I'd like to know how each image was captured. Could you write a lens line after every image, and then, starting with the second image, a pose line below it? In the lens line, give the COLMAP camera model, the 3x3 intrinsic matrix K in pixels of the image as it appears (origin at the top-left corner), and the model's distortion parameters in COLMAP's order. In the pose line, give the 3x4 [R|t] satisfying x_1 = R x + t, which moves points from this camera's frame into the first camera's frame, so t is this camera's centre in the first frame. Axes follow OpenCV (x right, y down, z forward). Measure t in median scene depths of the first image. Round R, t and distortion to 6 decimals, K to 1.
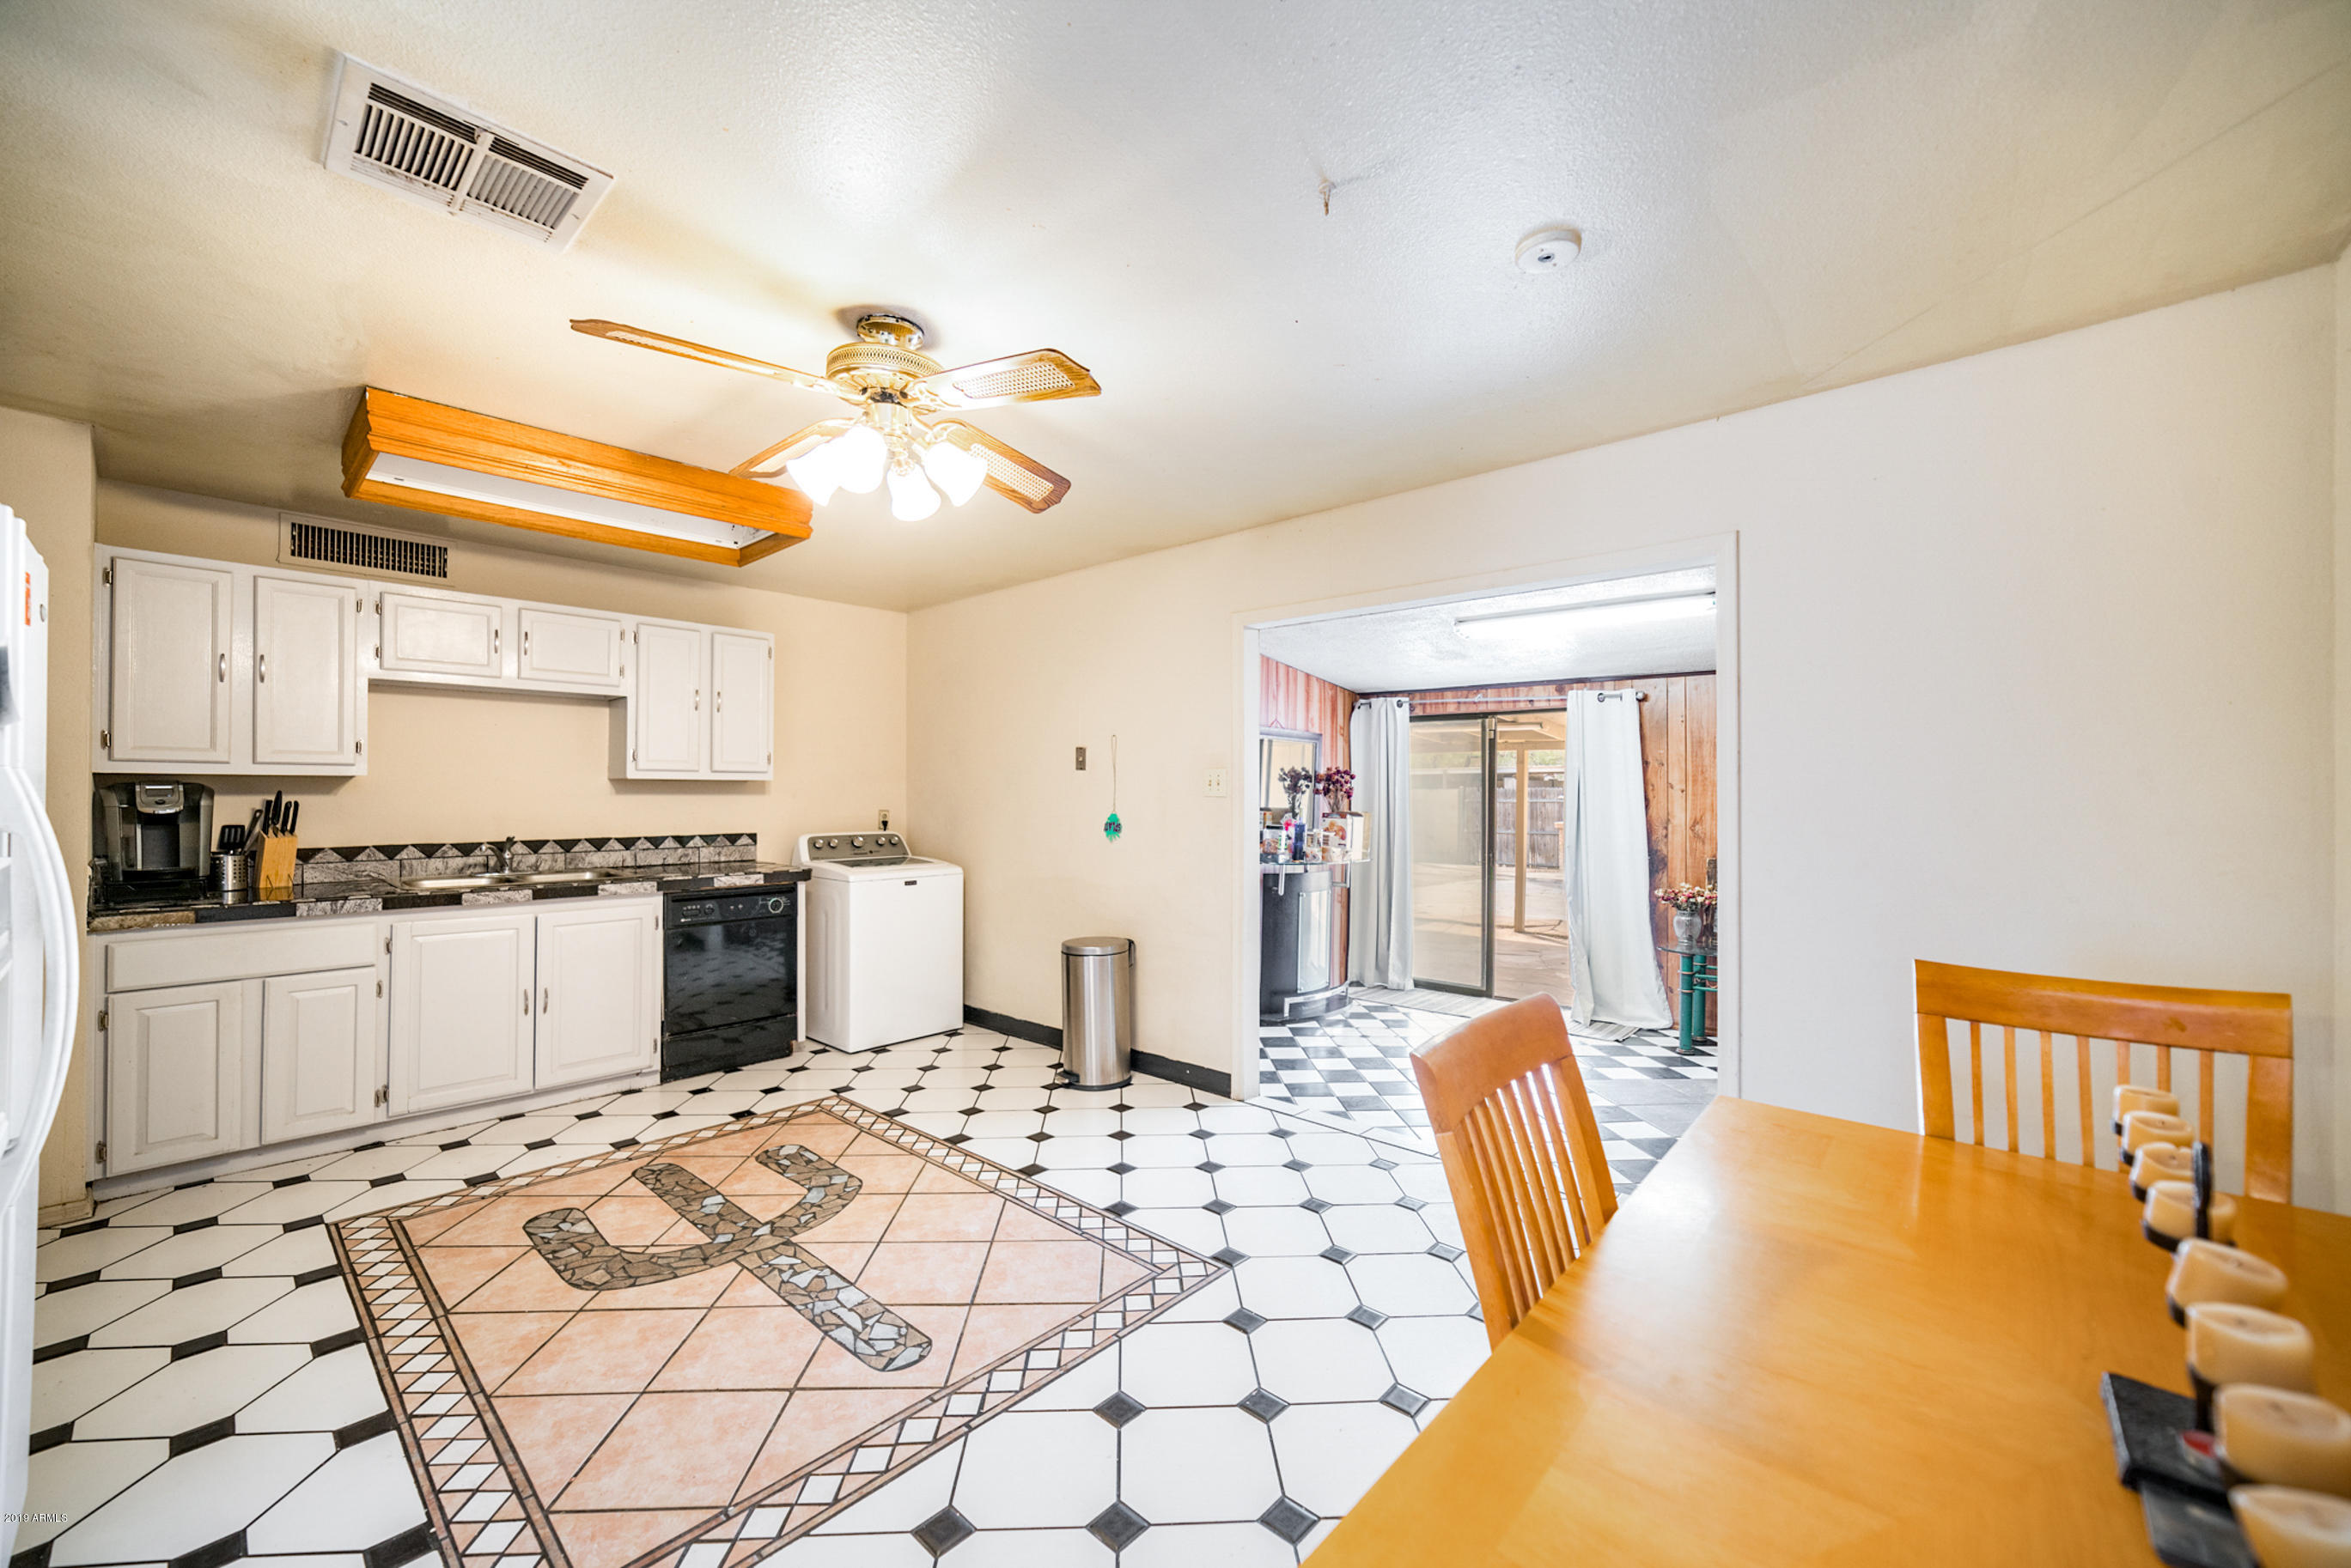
lens RADIAL K [[908.9, 0, 1173.1], [0, 908.9, 782.5], [0, 0, 1]] dist [-0.027007, 0.010572]
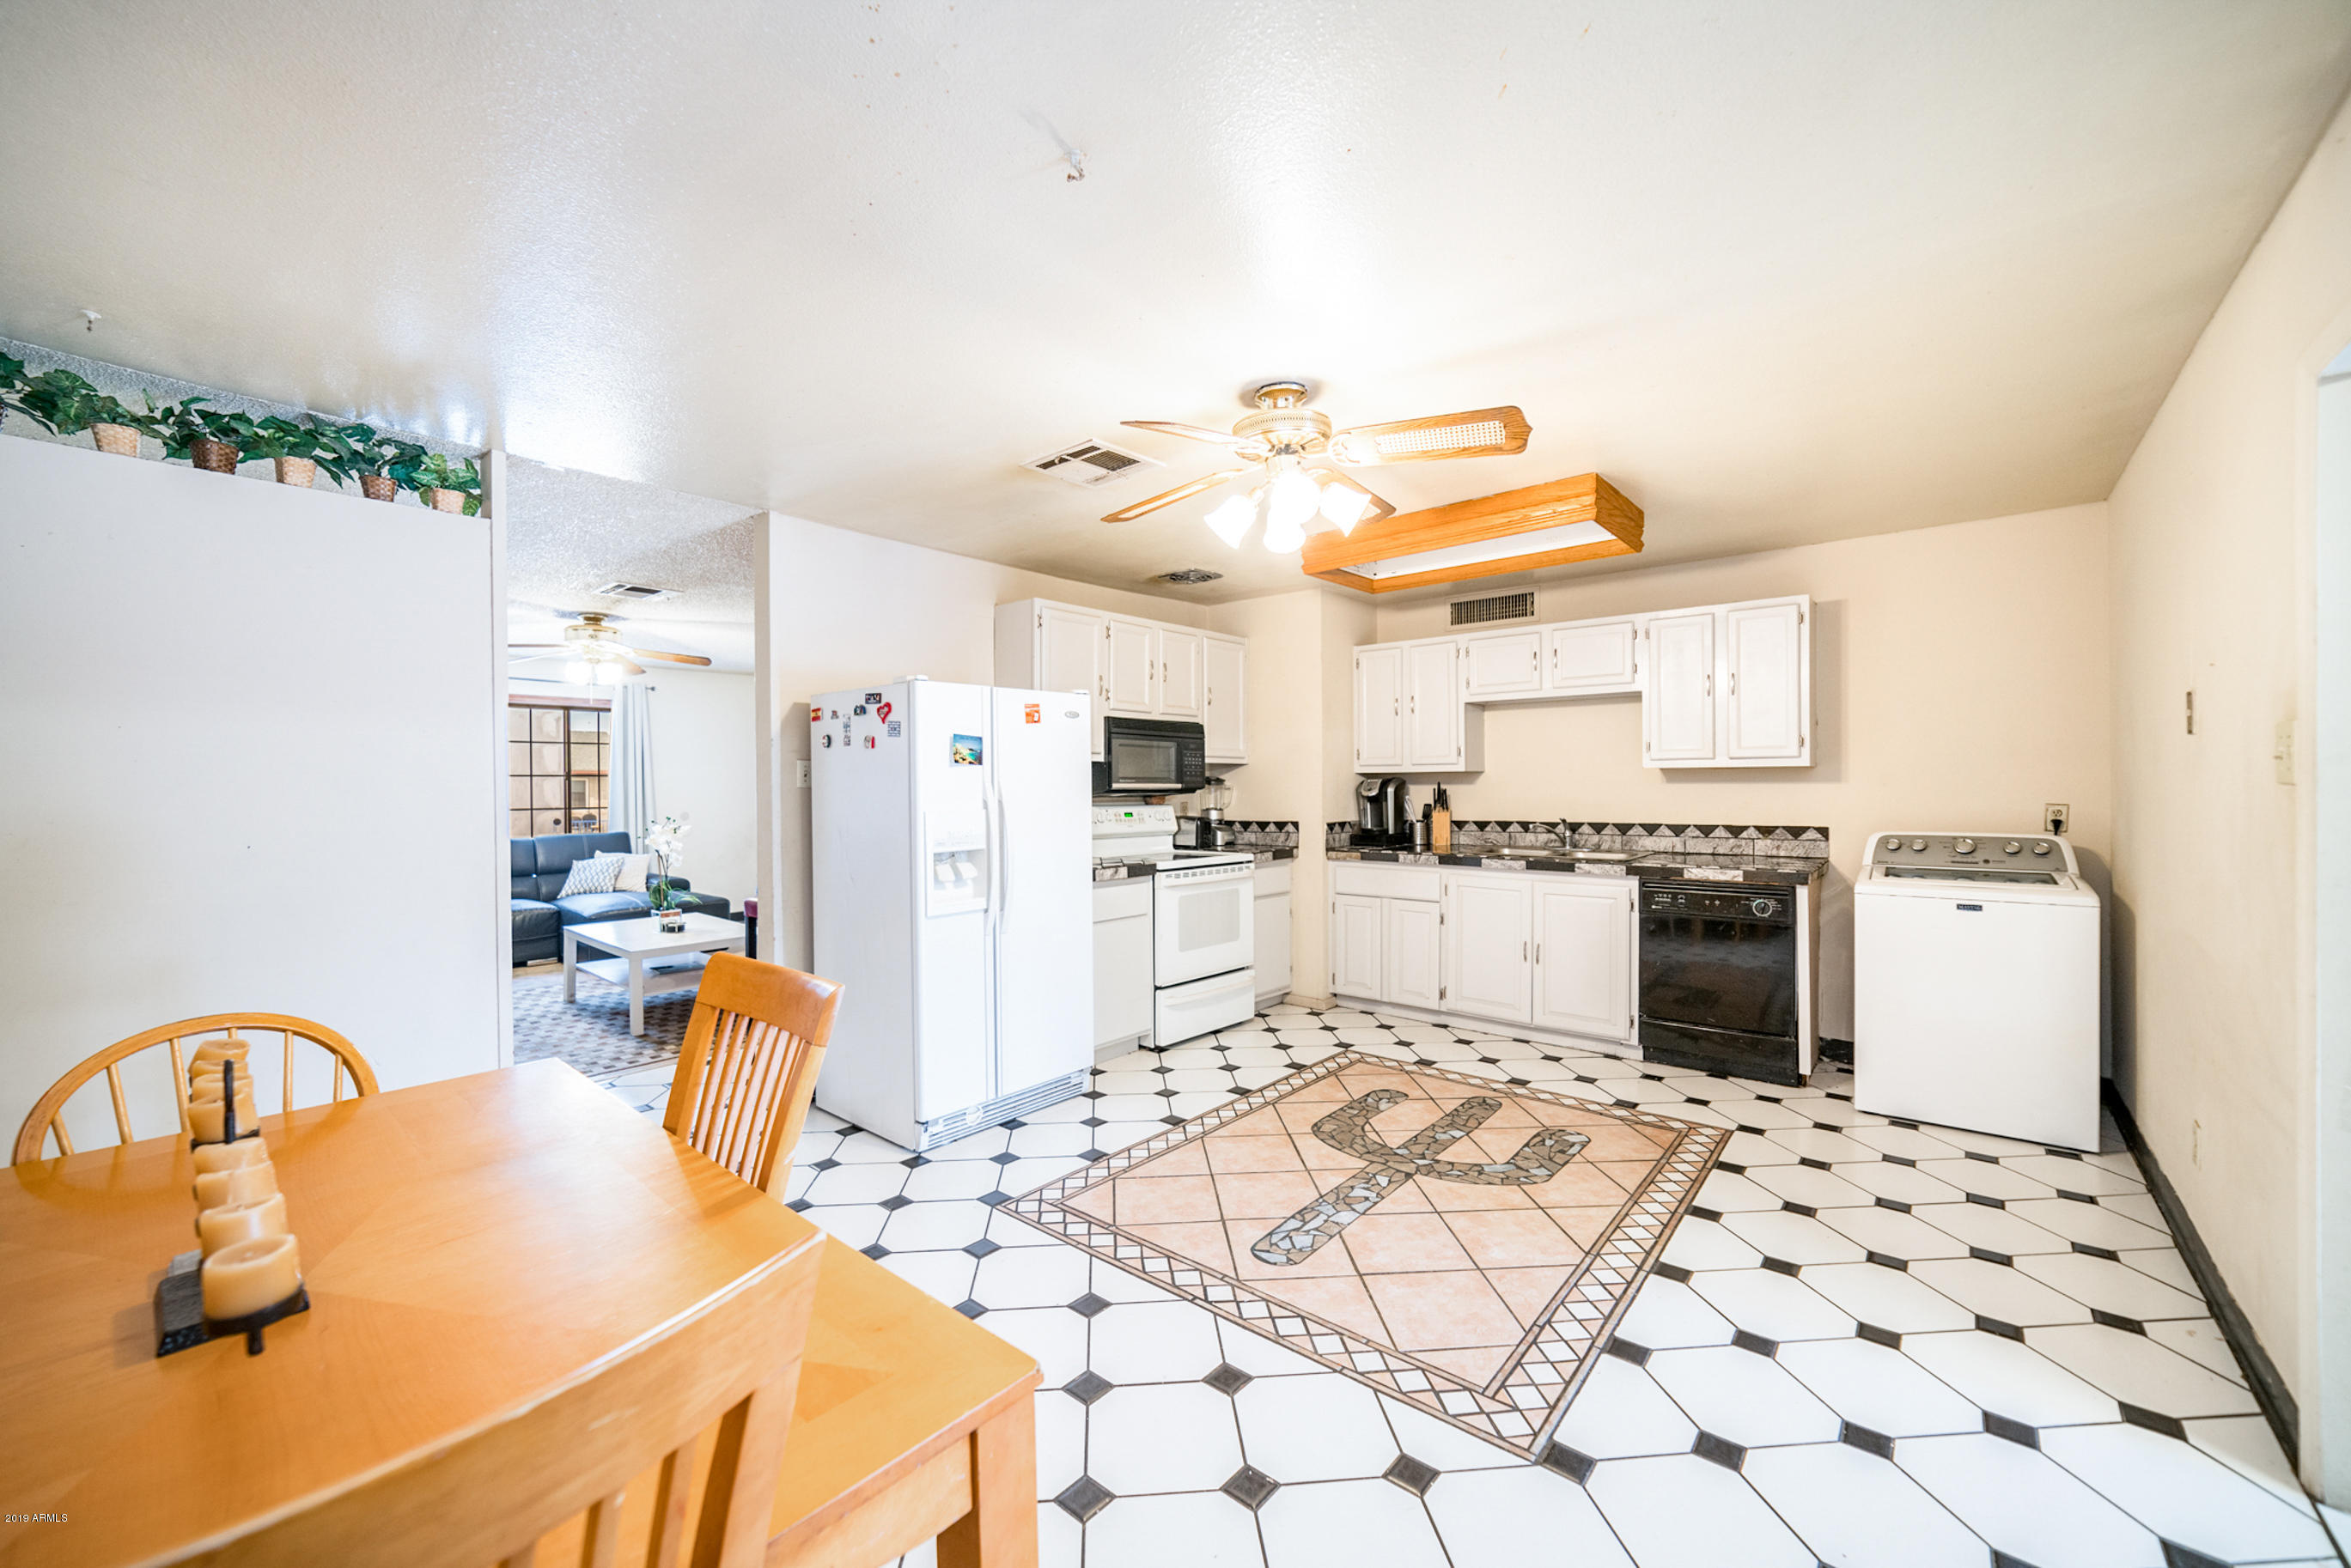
lens RADIAL K [[908.9, 0, 1173.1], [0, 908.9, 782.5], [0, 0, 1]] dist [-0.027007, 0.010572]
pose [[0.022924, -0.002846, -0.999733, 0.517153], [0.018723, 0.999822, -0.002417, 0.005347], [0.999562, -0.018662, 0.022974, 0.489257]]
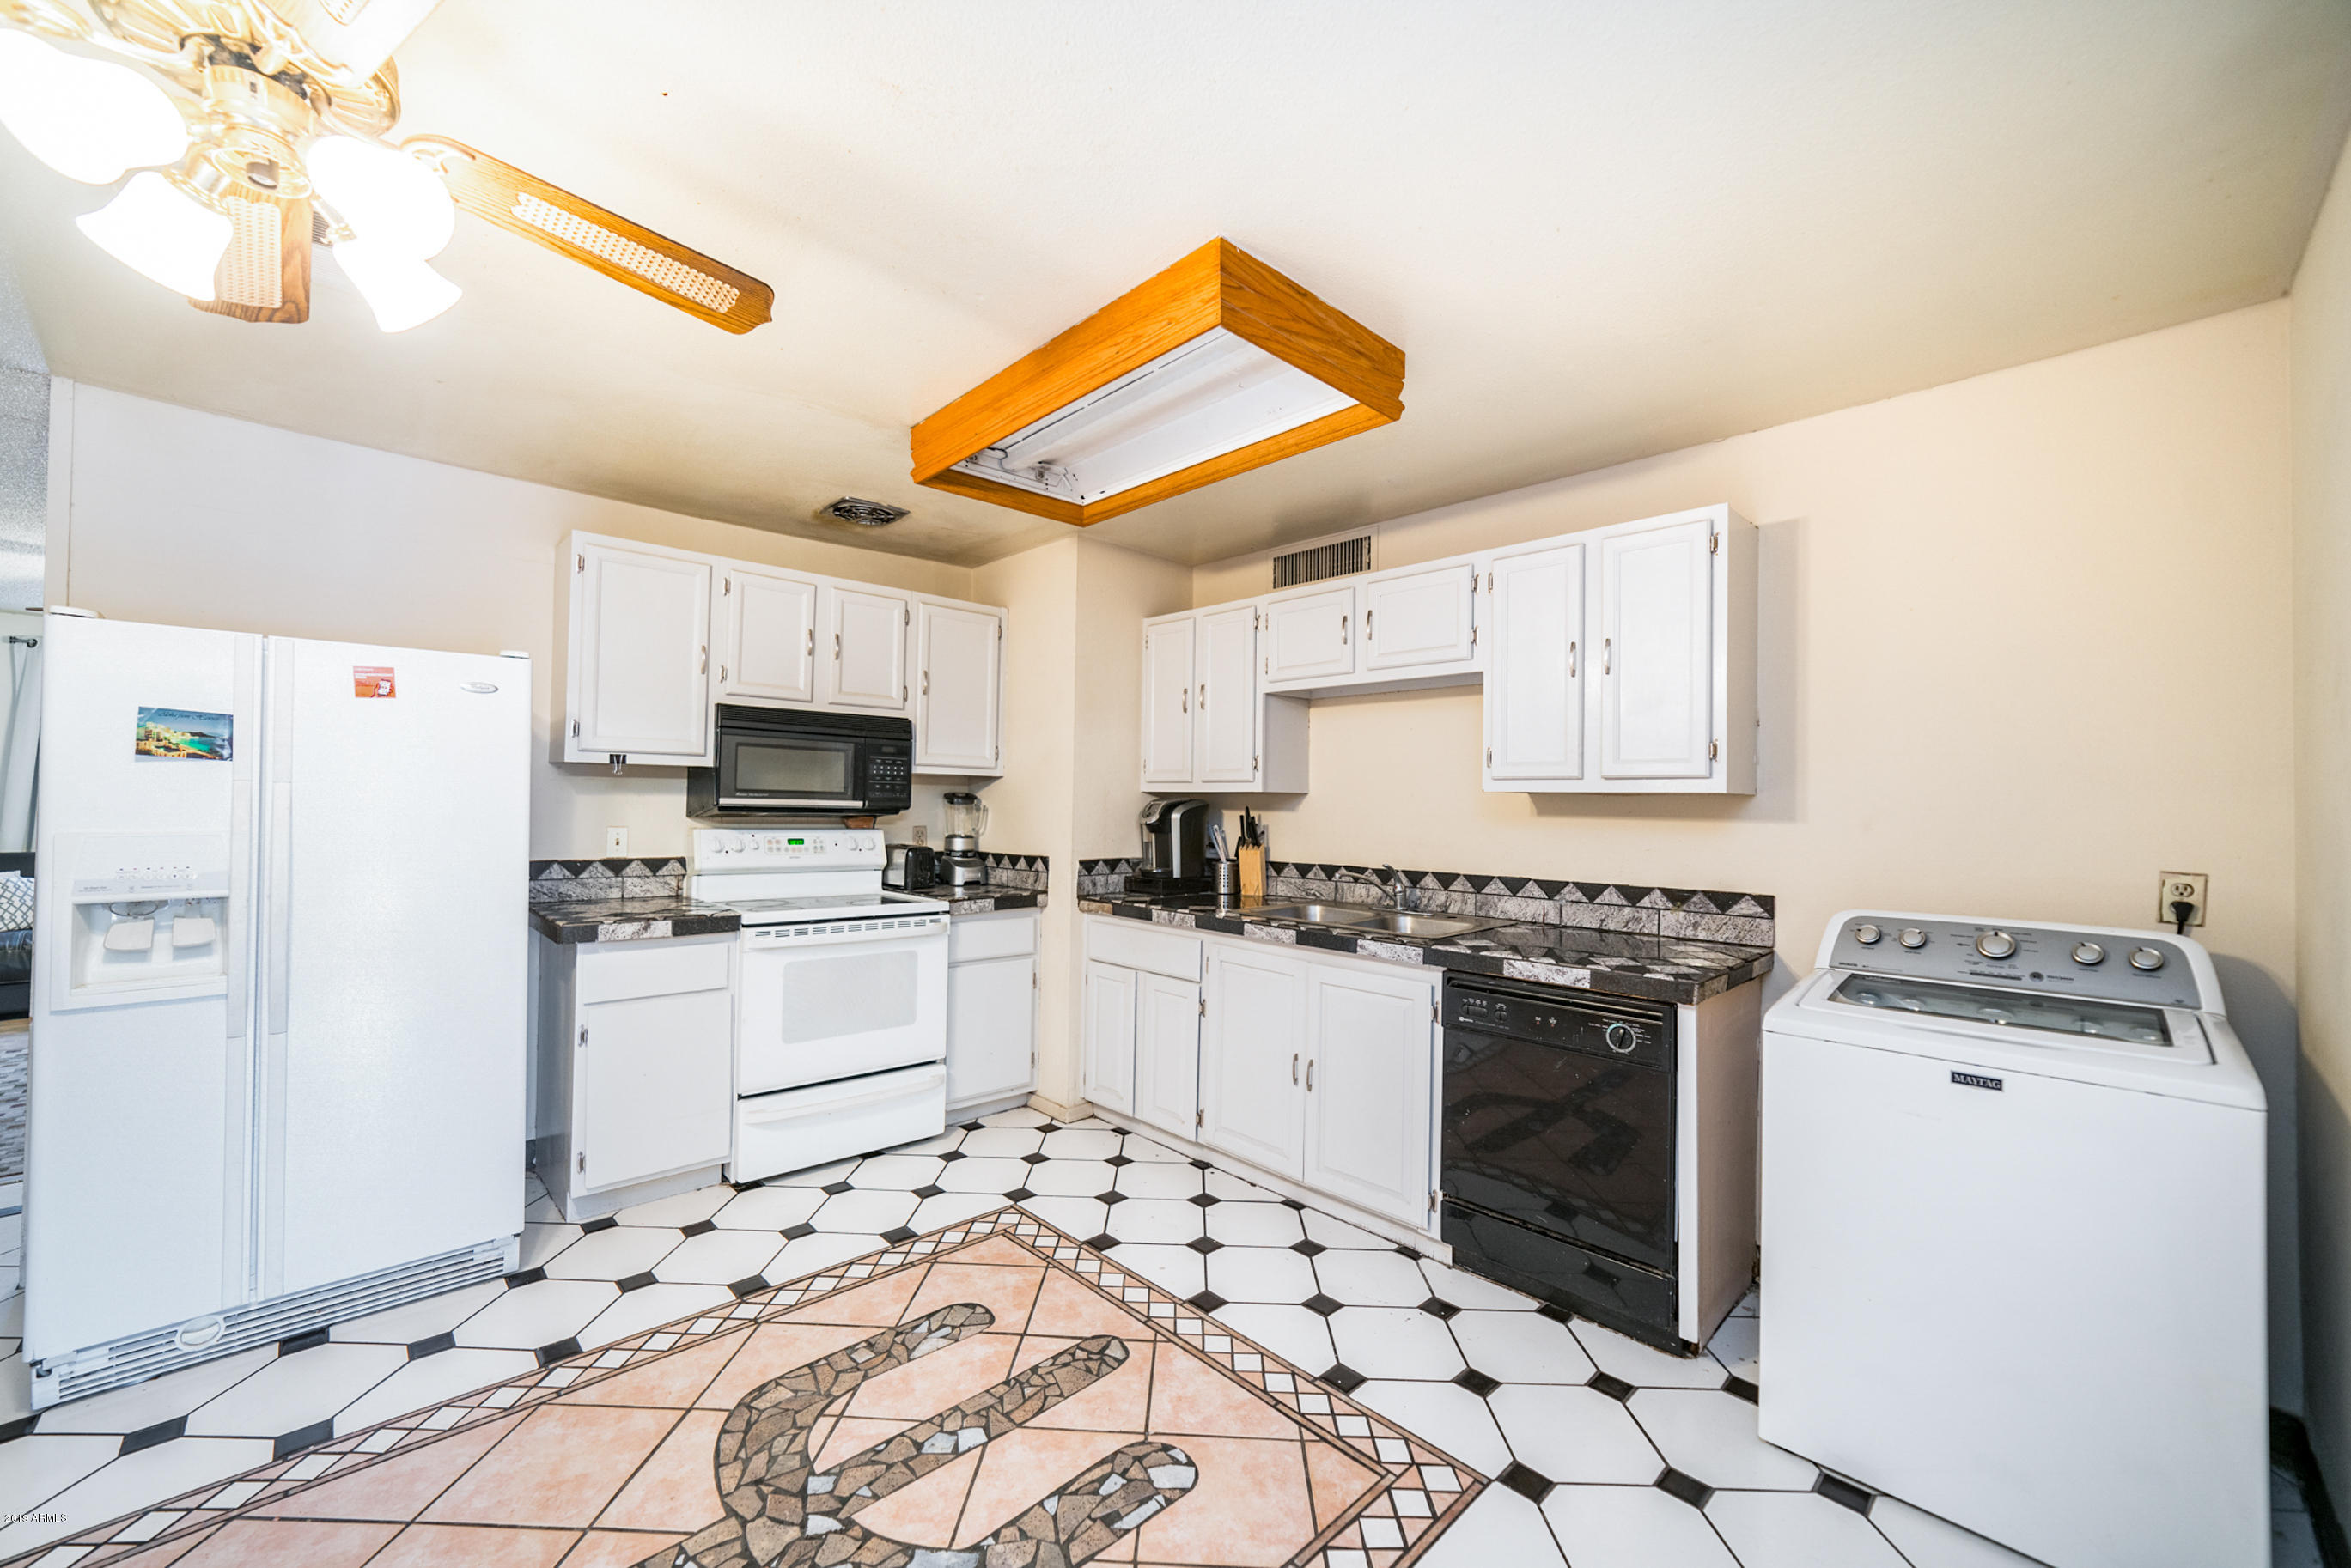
lens RADIAL K [[908.9, 0, 1173.1], [0, 908.9, 782.5], [0, 0, 1]] dist [-0.027007, 0.010572]
pose [[-0.070484, -0.024727, -0.997206, 0.106856], [-0.004228, 0.999691, -0.024490, 0.006988], [0.997504, 0.002490, -0.070566, 0.945785]]
